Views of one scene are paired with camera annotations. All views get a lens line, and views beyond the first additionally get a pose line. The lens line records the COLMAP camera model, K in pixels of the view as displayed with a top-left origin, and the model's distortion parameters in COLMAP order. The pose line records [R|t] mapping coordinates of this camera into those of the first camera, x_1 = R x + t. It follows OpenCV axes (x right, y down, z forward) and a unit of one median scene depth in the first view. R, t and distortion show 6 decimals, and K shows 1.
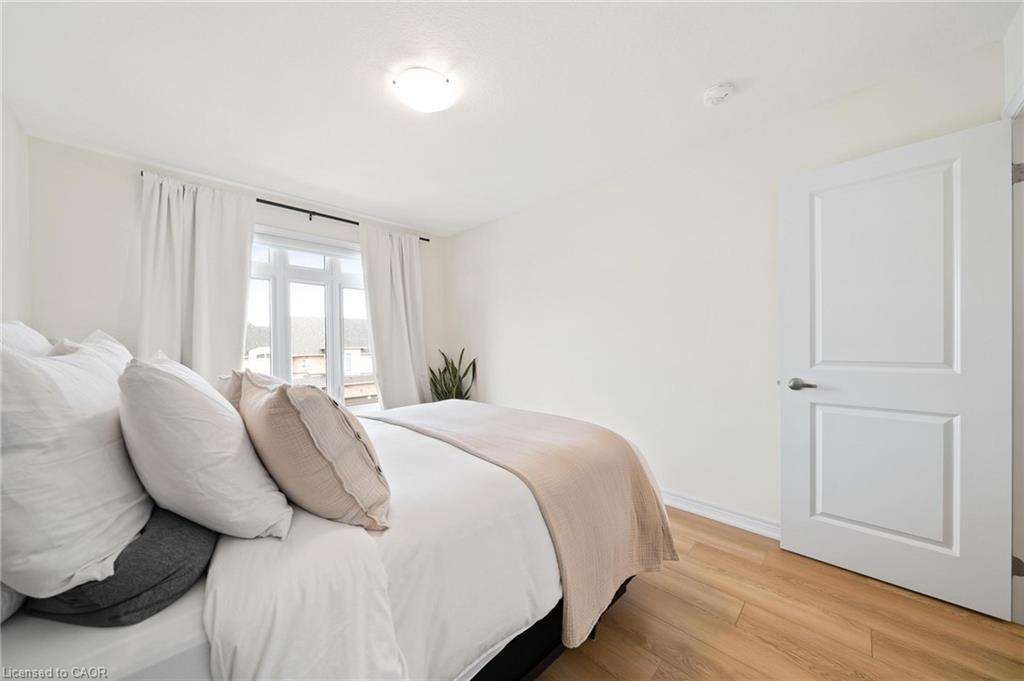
lens RADIAL K [[352.7, 0, 512.9], [0, 352.7, 345.4], [0, 0, 1]] dist [-0.002325, -0.000124]
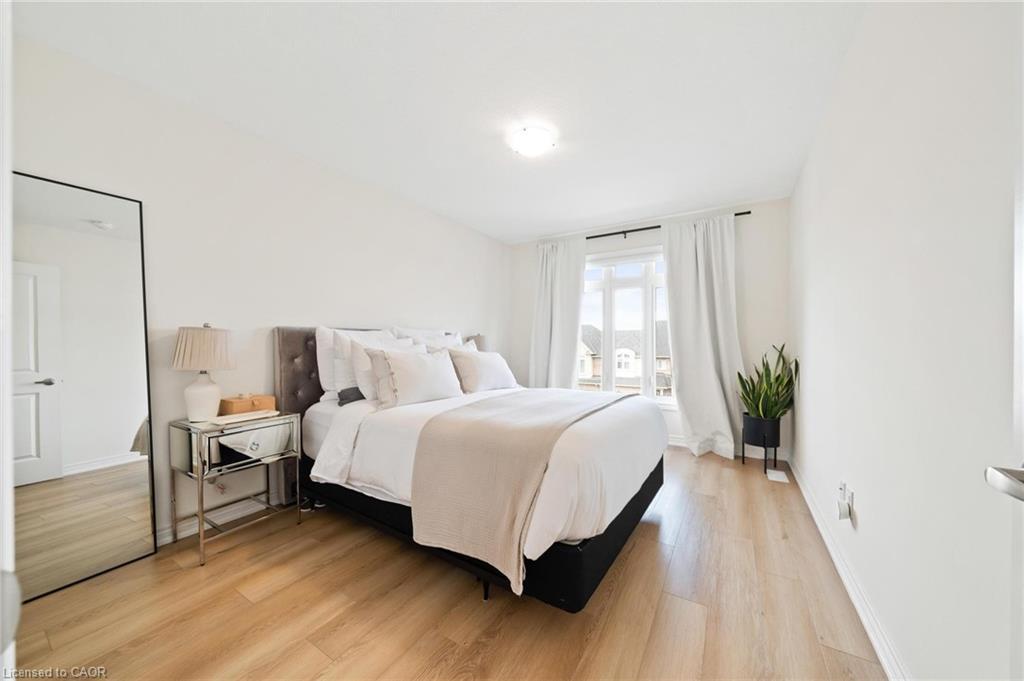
lens RADIAL K [[352.7, 0, 512.9], [0, 352.7, 345.4], [0, 0, 1]] dist [-0.002325, -0.000124]
pose [[0.236992, 0.010451, -0.971455, 0.522332], [-0.005759, 0.999940, 0.009352, 0.009300], [0.971495, 0.003378, 0.237038, 0.326028]]
